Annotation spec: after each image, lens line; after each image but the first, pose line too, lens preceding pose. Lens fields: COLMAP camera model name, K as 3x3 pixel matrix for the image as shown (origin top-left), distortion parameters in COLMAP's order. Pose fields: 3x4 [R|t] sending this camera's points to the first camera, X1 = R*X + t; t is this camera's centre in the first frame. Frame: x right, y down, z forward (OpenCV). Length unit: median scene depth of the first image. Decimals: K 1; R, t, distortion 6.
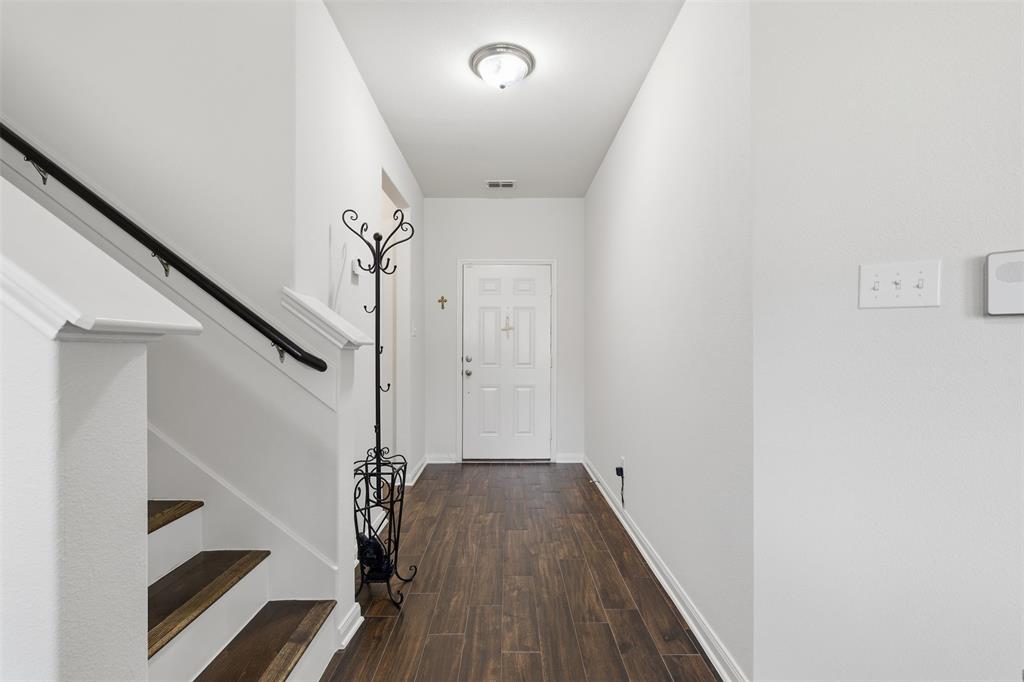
lens RADIAL K [[465.4, 0, 513.7], [0, 465.4, 343.5], [0, 0, 1]] dist [0.005117, 0.000872]
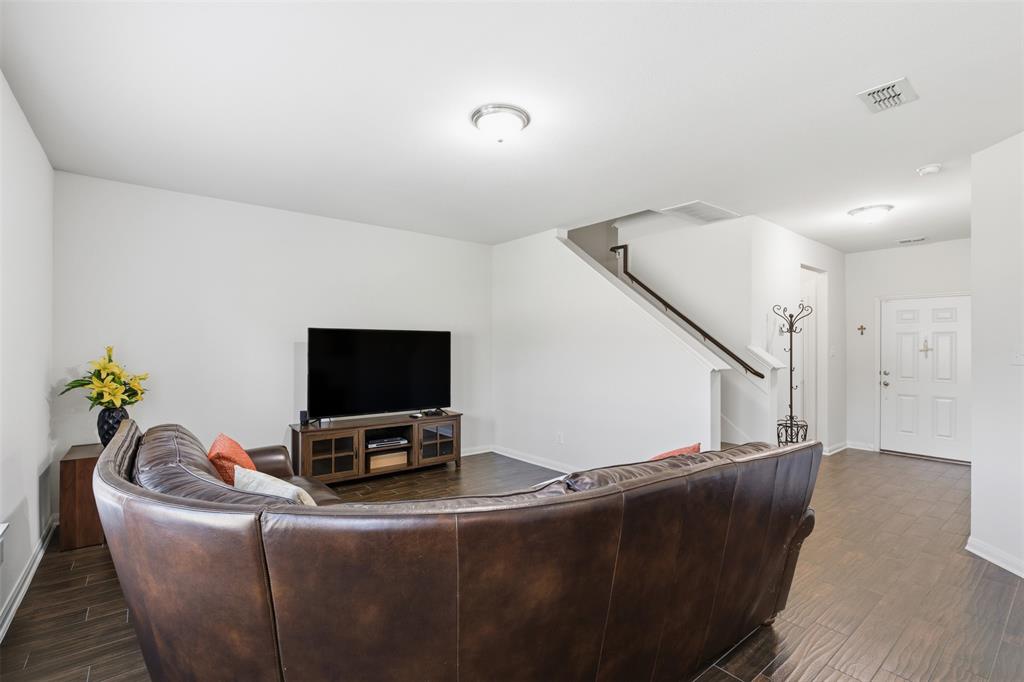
lens RADIAL K [[465.4, 0, 508.0], [0, 465.4, 346.6], [0, 0, 1]] dist [0.005117, 0.000872]
pose [[0.614085, 0.001824, -0.789238, 0.422795], [0.003658, 0.999980, 0.005157, -0.075862], [0.789231, -0.006054, 0.614066, -0.943642]]
